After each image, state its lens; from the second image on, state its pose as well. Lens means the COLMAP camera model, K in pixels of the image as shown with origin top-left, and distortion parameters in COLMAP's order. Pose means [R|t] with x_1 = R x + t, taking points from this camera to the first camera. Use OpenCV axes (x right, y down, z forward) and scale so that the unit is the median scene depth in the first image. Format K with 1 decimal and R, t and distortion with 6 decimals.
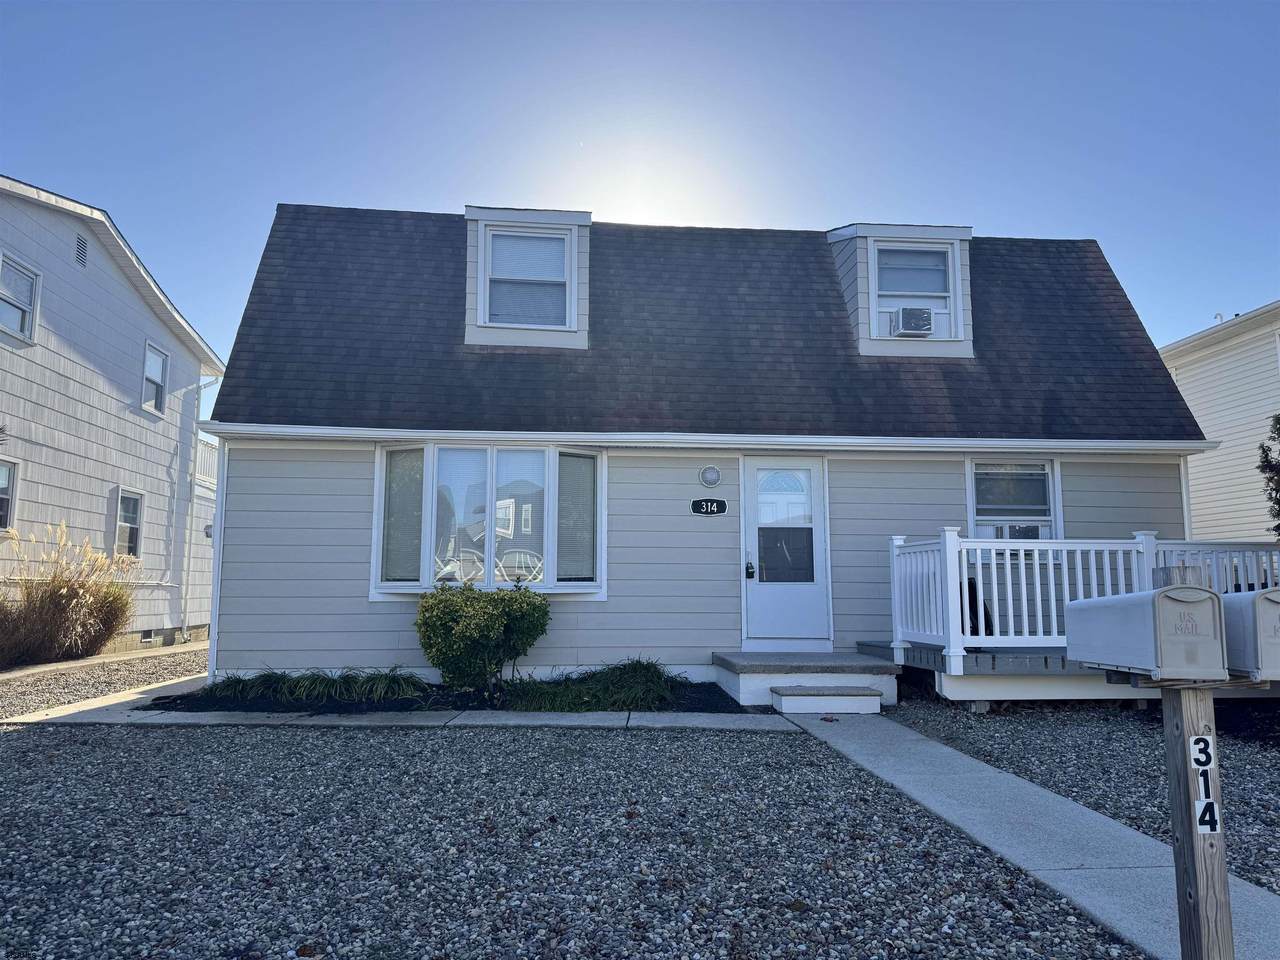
lens RADIAL K [[936.4, 0, 640.0], [0, 936.4, 480.0], [0, 0, 1]] dist [0.158326, -0.330273]
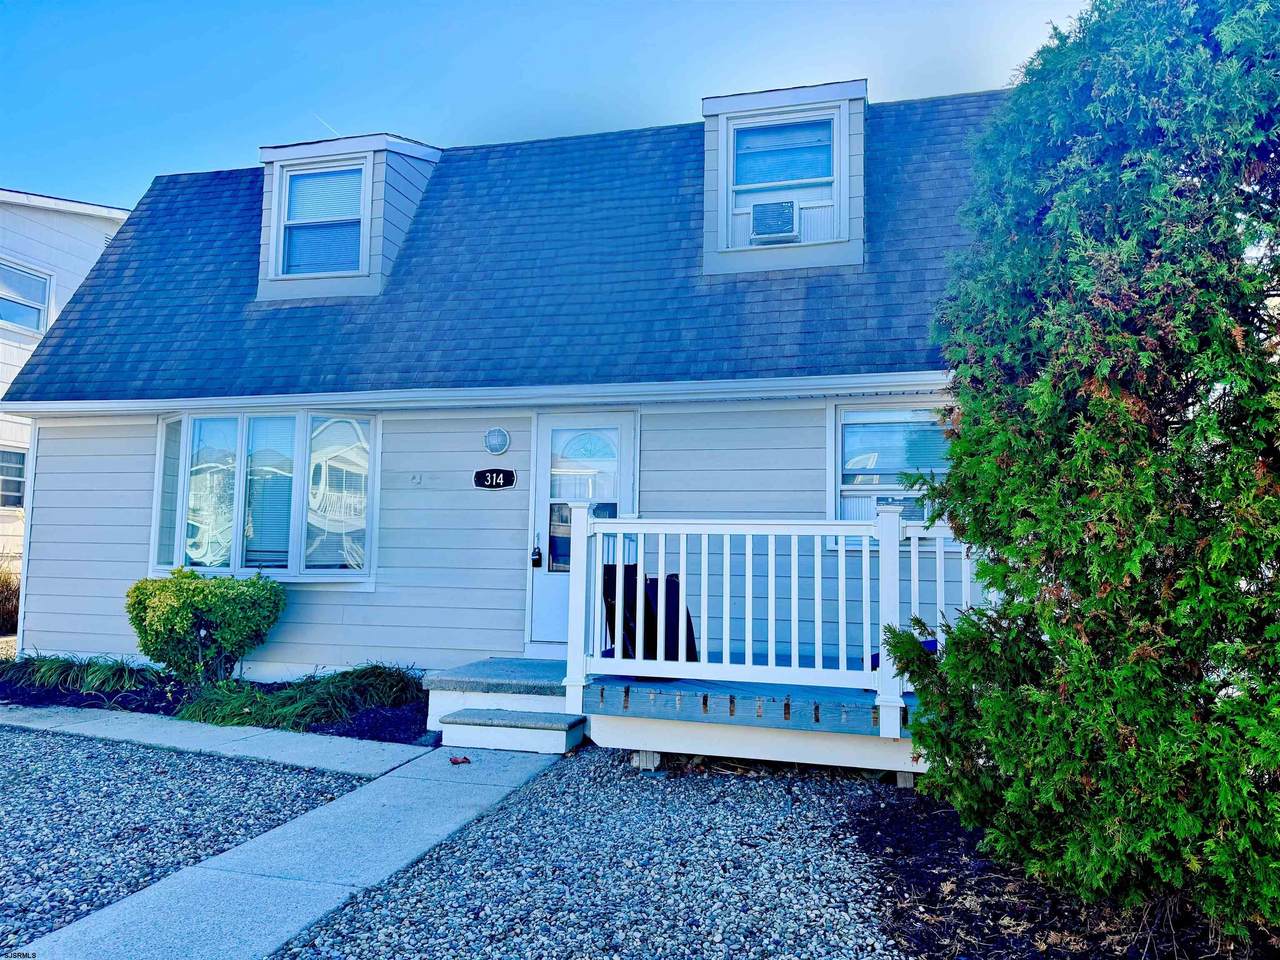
lens RADIAL K [[936.4, 0, 640.0], [0, 936.4, 480.0], [0, 0, 1]] dist [0.158326, -0.330273]
pose [[0.928296, -0.015179, -0.371533, 0.484840], [0.025125, 0.999443, 0.021944, 0.014878], [0.370993, -0.029705, 0.928160, 0.287988]]
